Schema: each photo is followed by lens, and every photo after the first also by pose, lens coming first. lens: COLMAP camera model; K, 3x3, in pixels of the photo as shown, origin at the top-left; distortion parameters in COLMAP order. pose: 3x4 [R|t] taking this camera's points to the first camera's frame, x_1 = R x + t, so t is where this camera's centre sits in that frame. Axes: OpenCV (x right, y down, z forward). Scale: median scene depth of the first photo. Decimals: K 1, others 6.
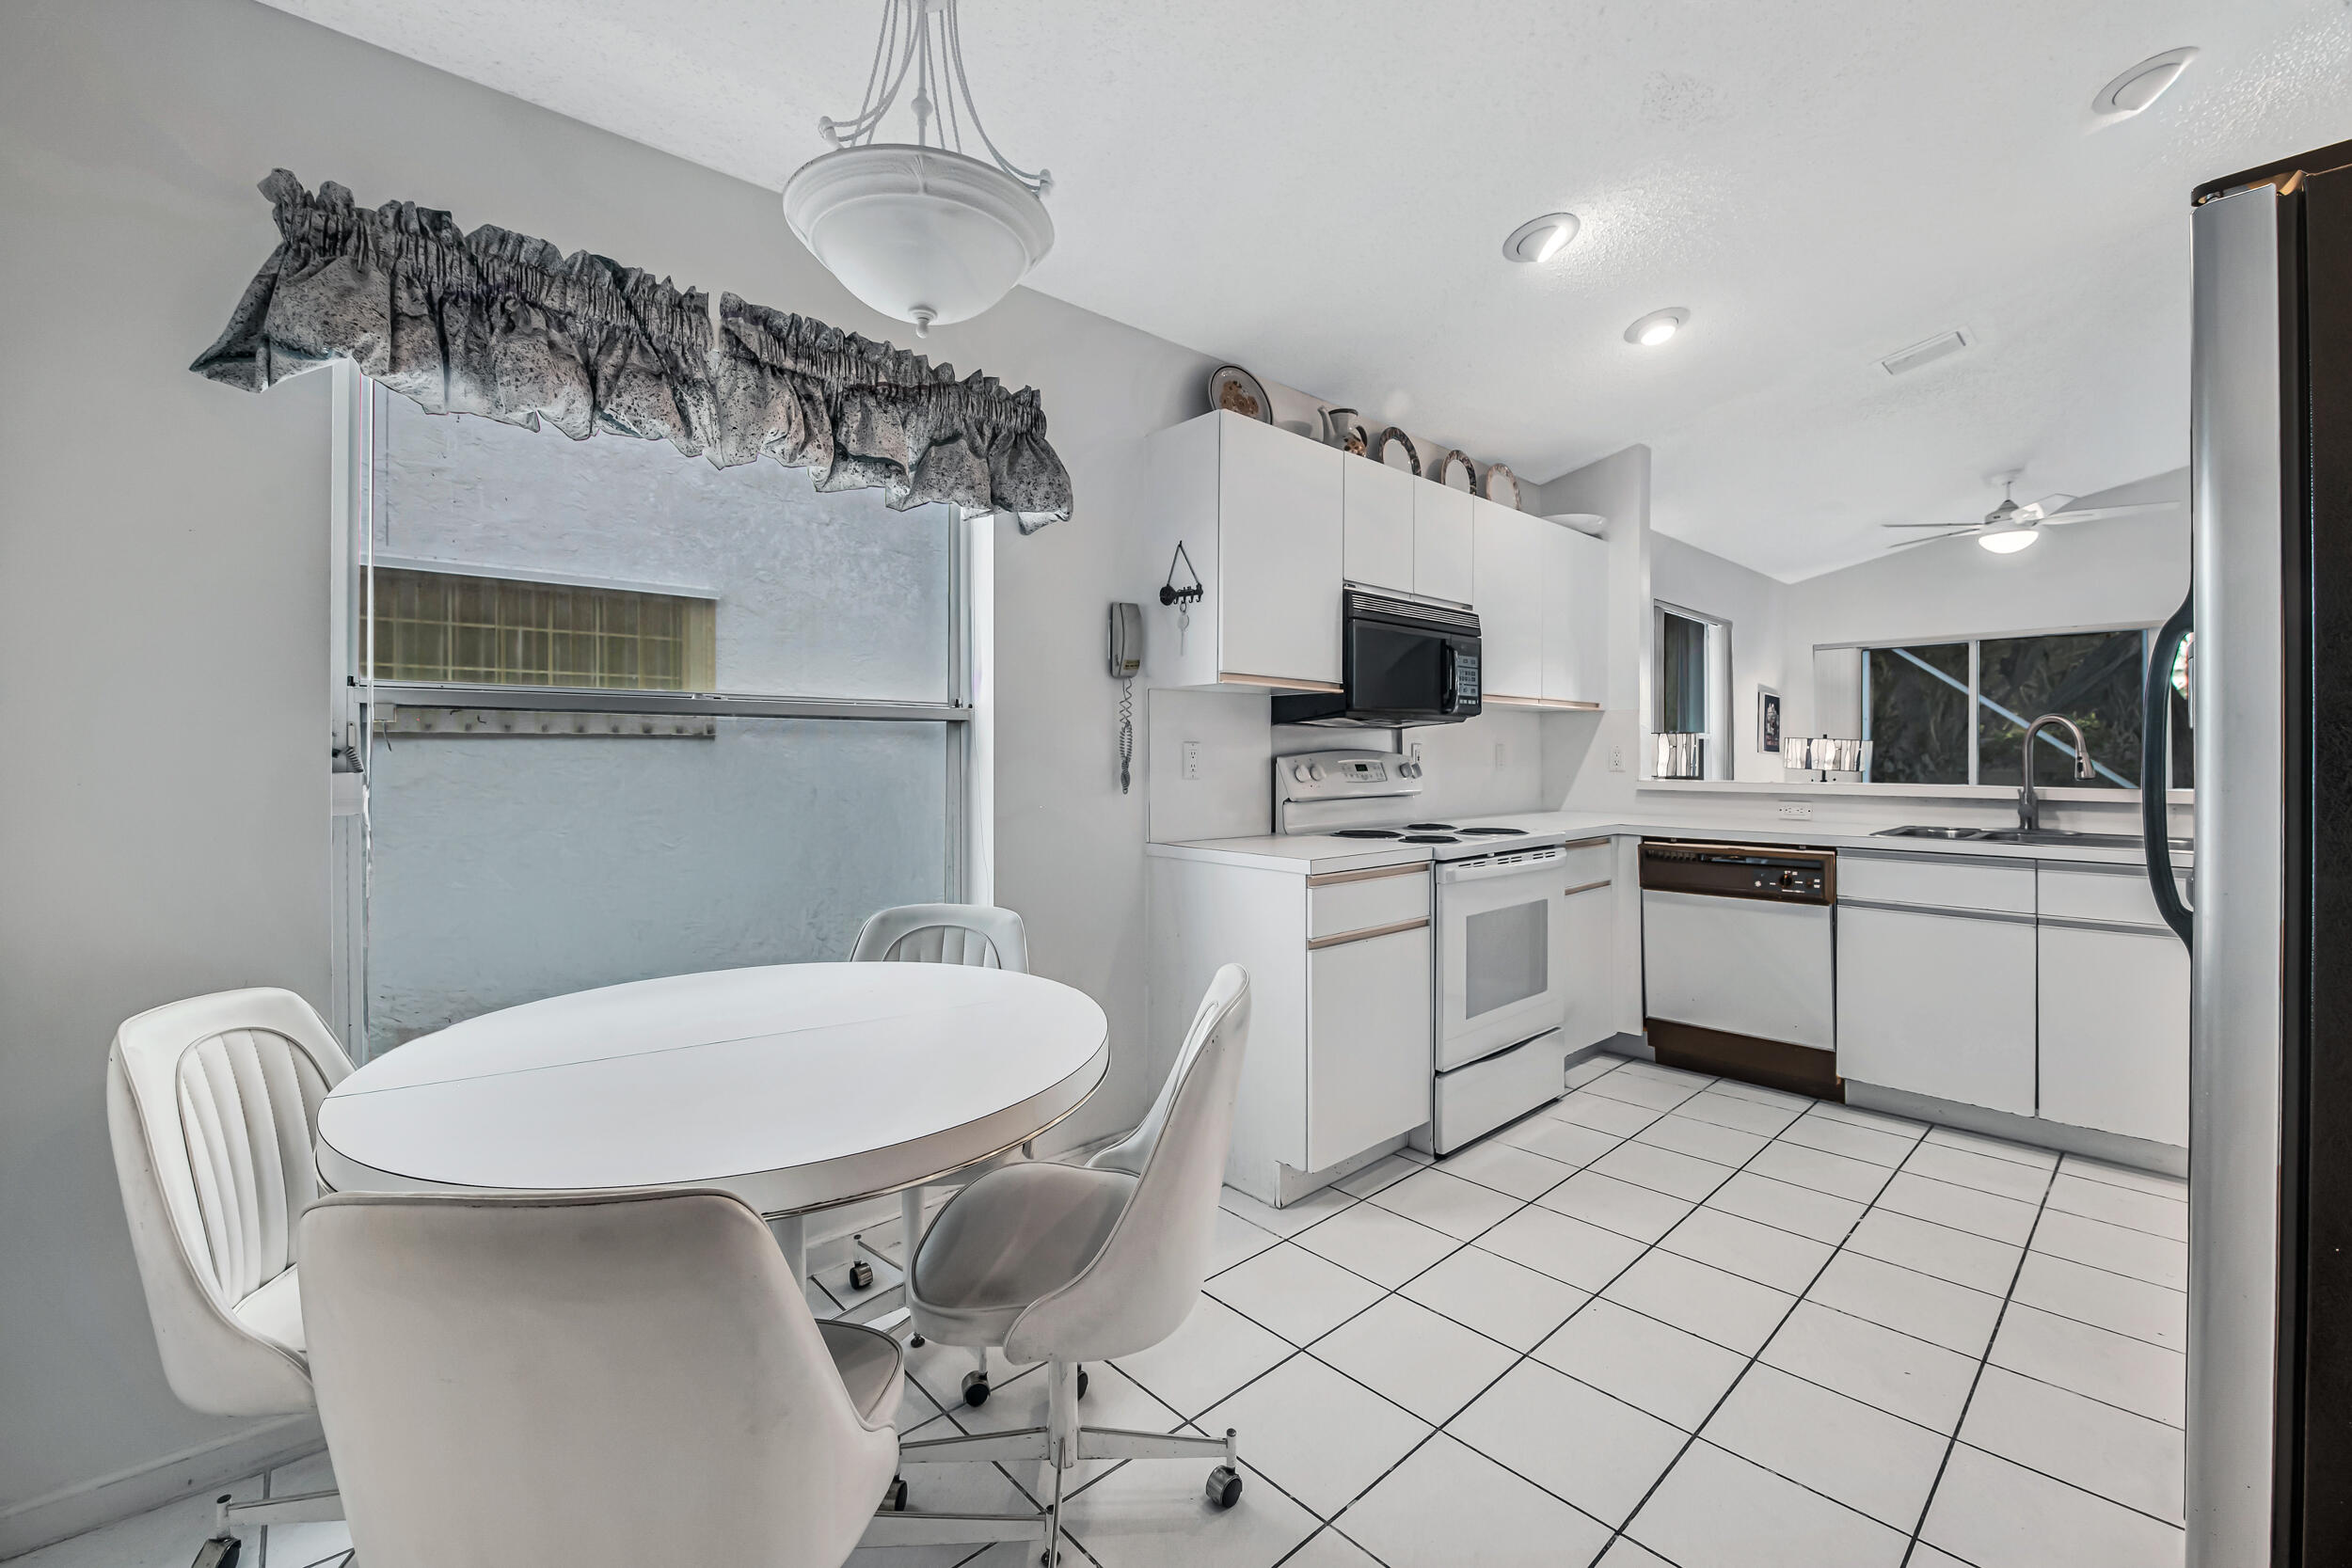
lens RADIAL K [[980.4, 0, 1175.8], [0, 980.4, 724.8], [0, 0, 1]] dist [-0.003648, -0.000215]
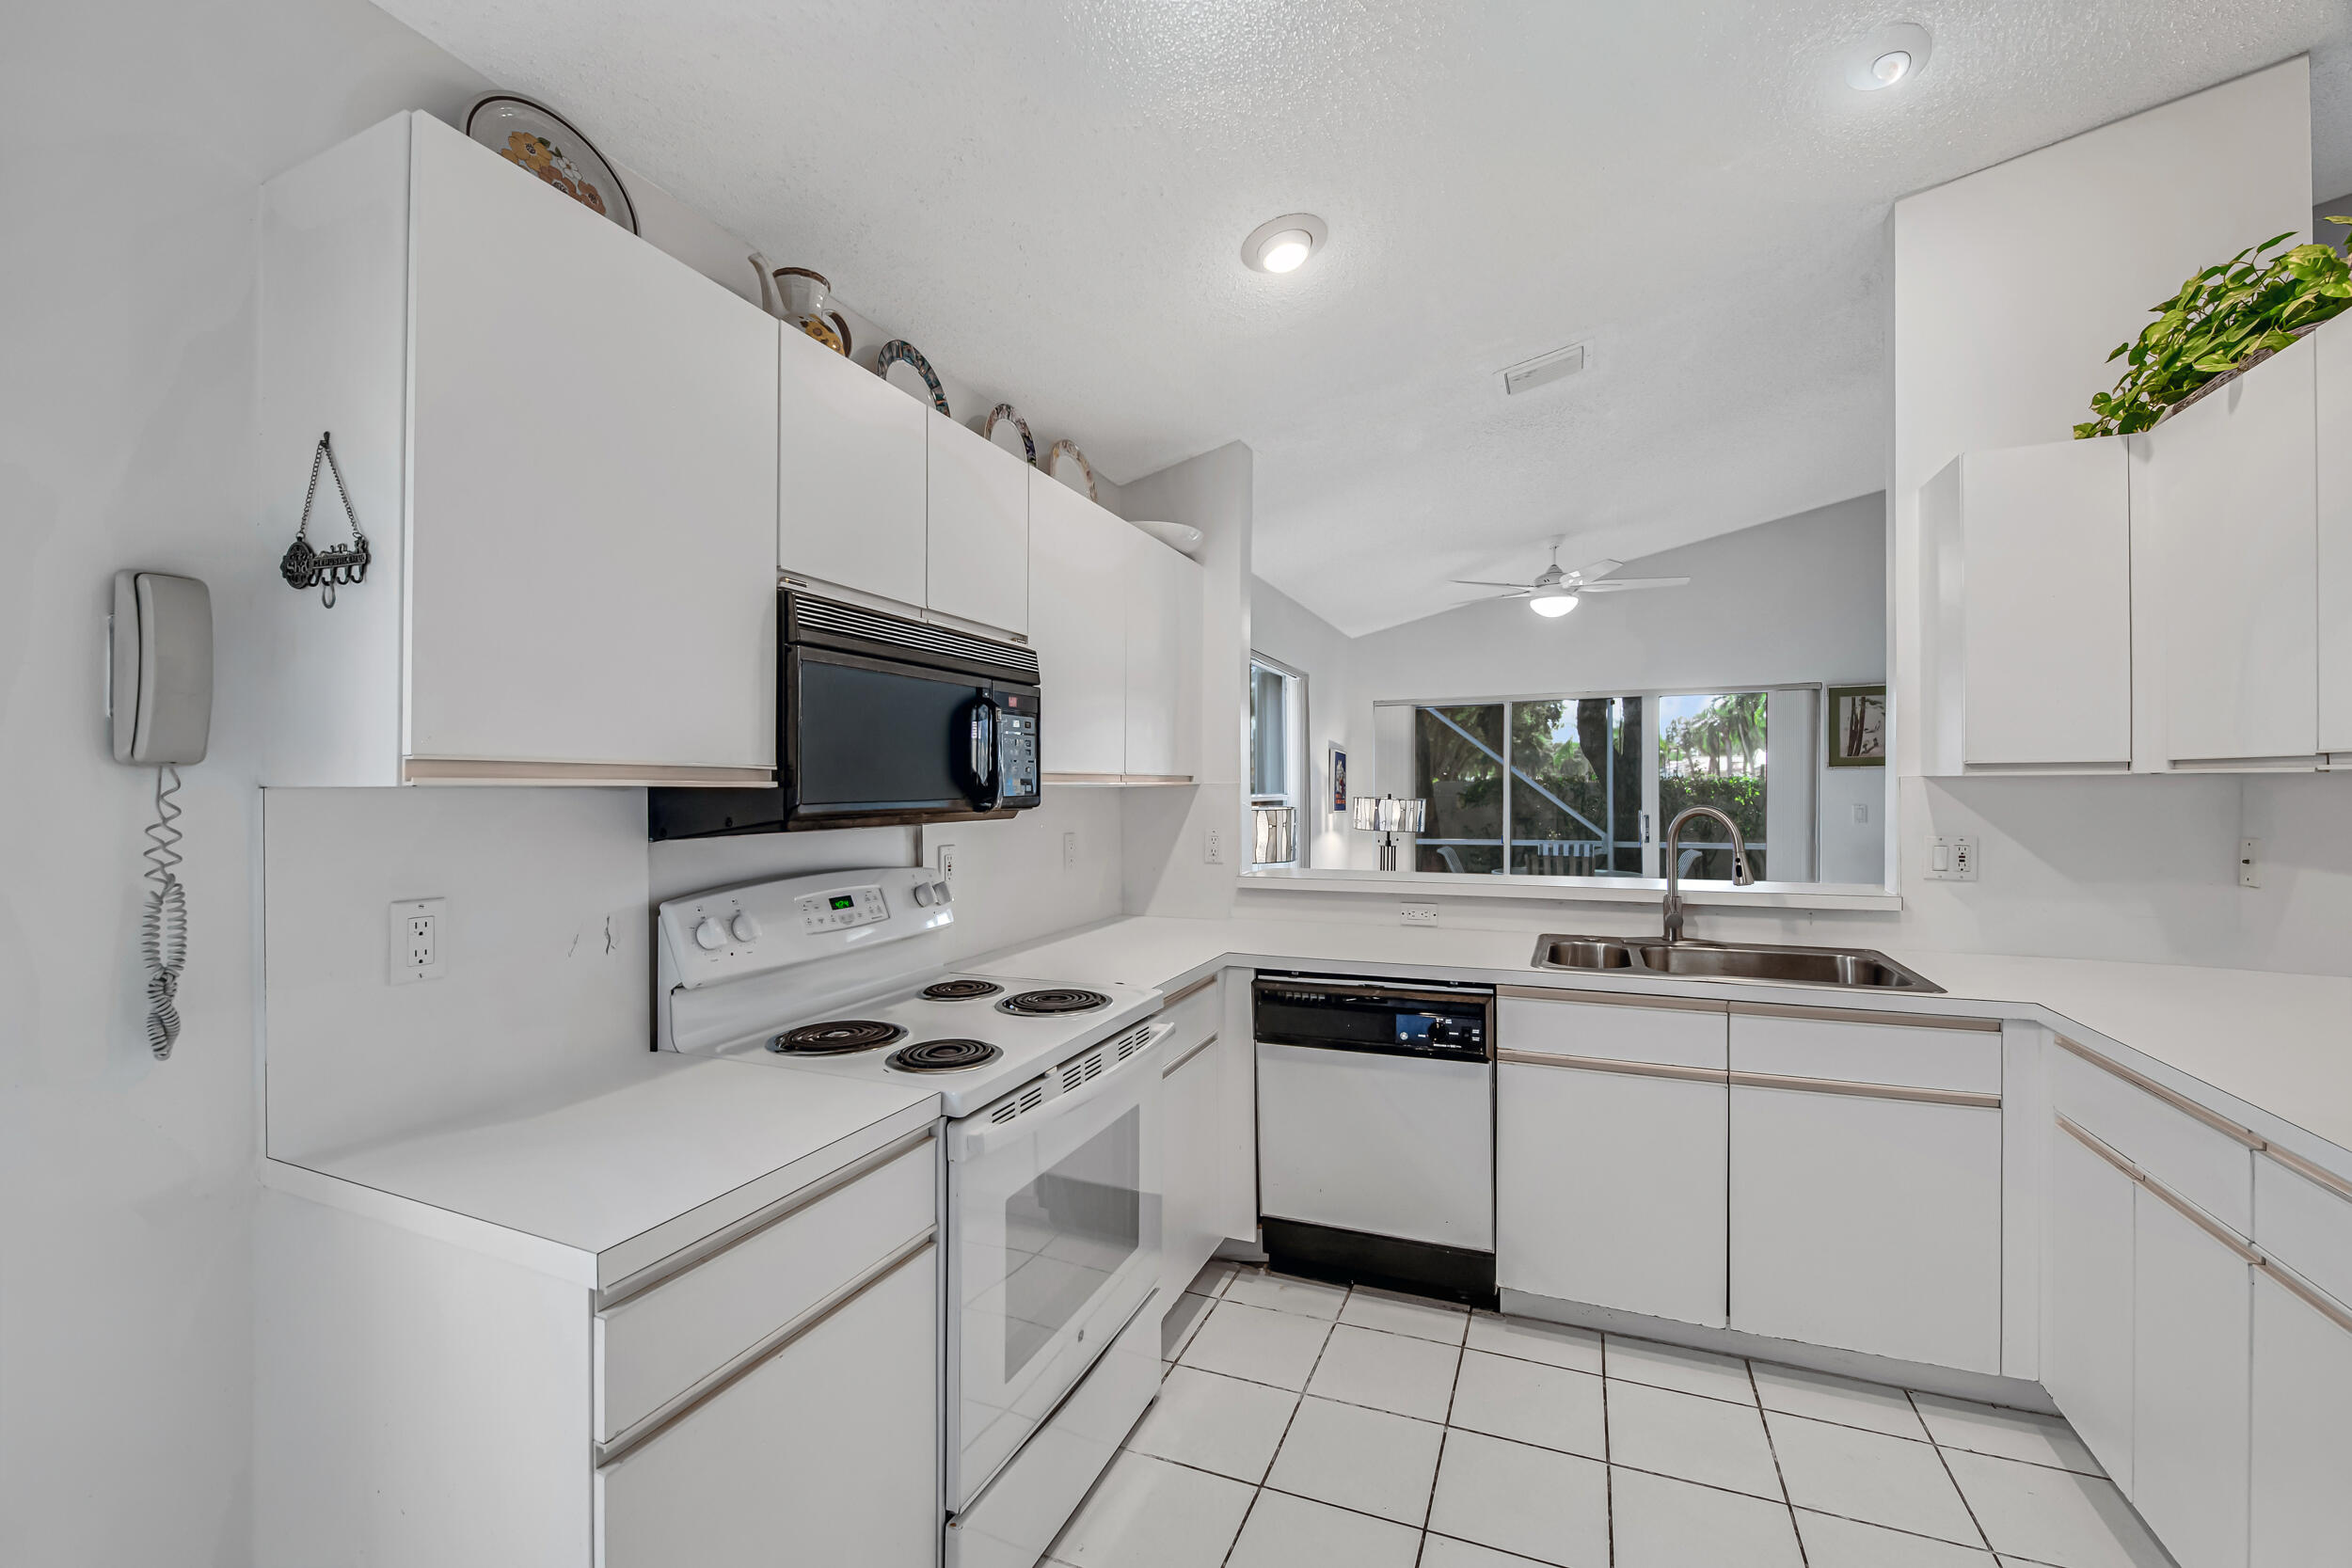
lens RADIAL K [[967.5, 0, 1176.0], [0, 967.5, 784.0], [0, 0, 1]] dist [-0.002604, -0.000025]
pose [[0.910687, -0.006917, 0.413039, 0.137469], [-0.003057, 0.999720, 0.023481, -0.042678], [-0.413086, -0.022646, 0.910410, 0.405799]]
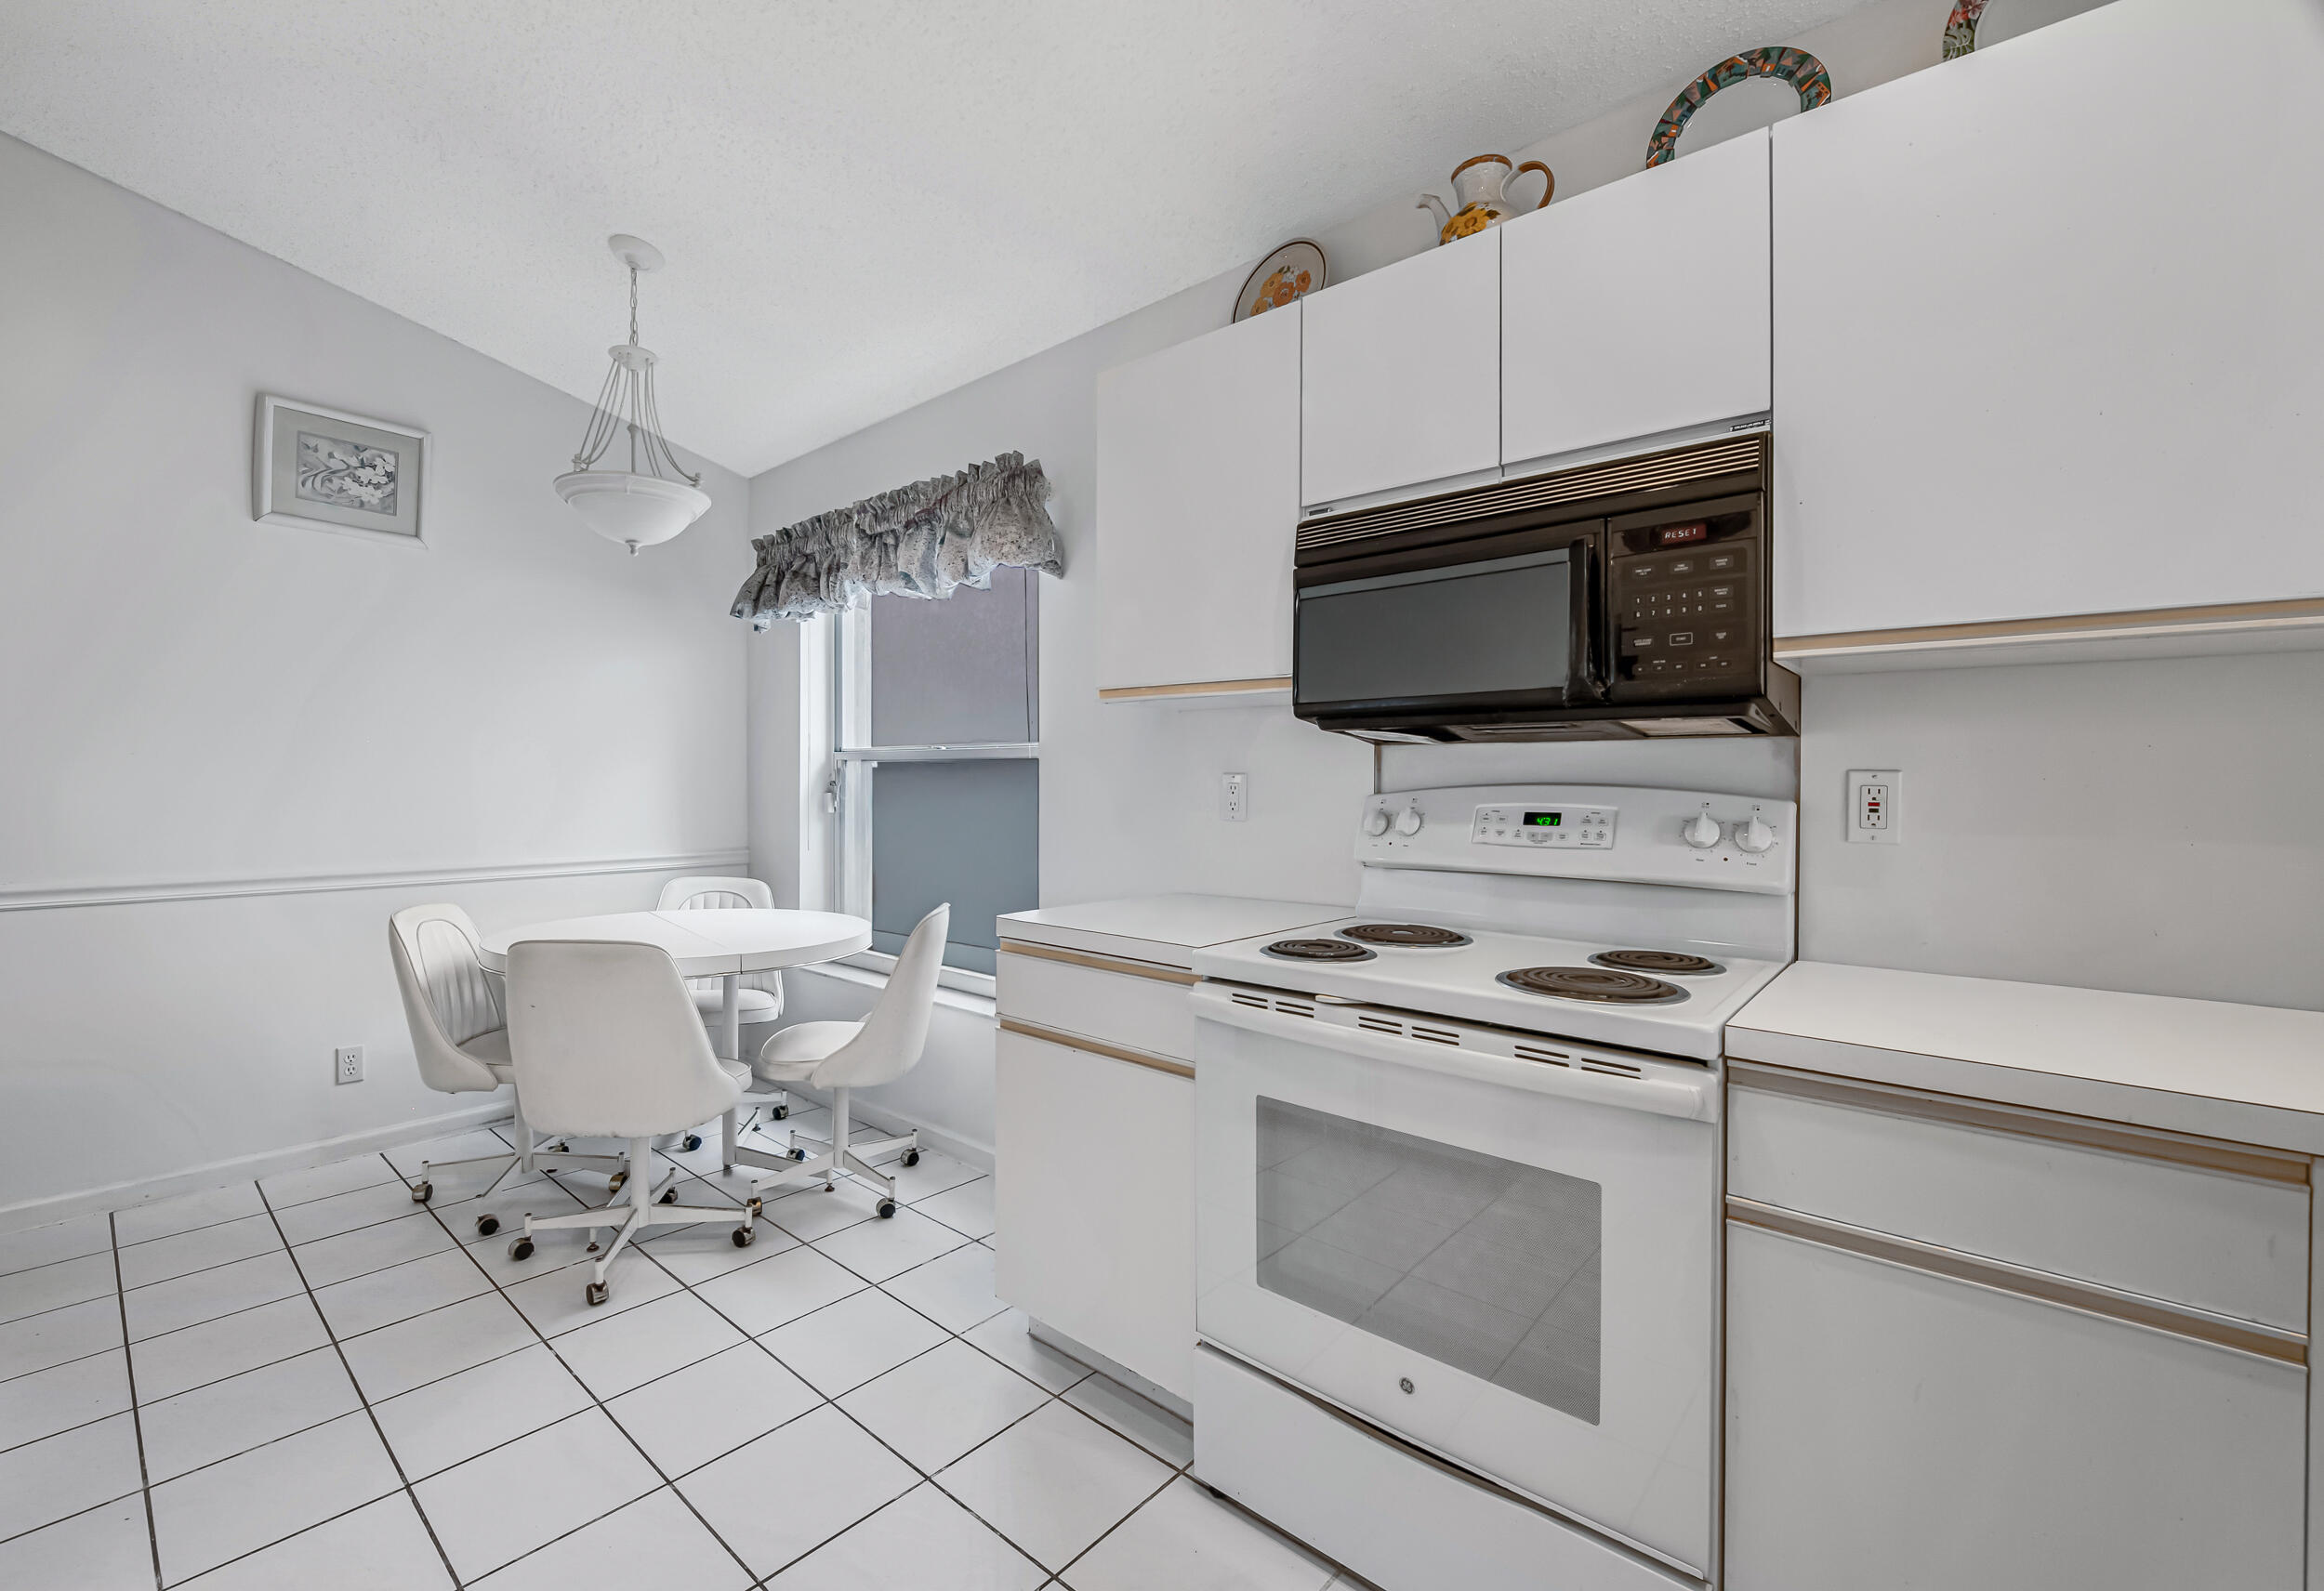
lens RADIAL K [[982.7, 0, 1115.1], [0, 982.7, 770.7], [0, 0, 1]] dist [-0.021198, -0.000035]
pose [[0.080483, -0.008861, -0.996717, 0.706897], [0.025339, 0.999655, -0.006841, 0.016712], [0.996434, -0.024706, 0.080679, 0.758928]]
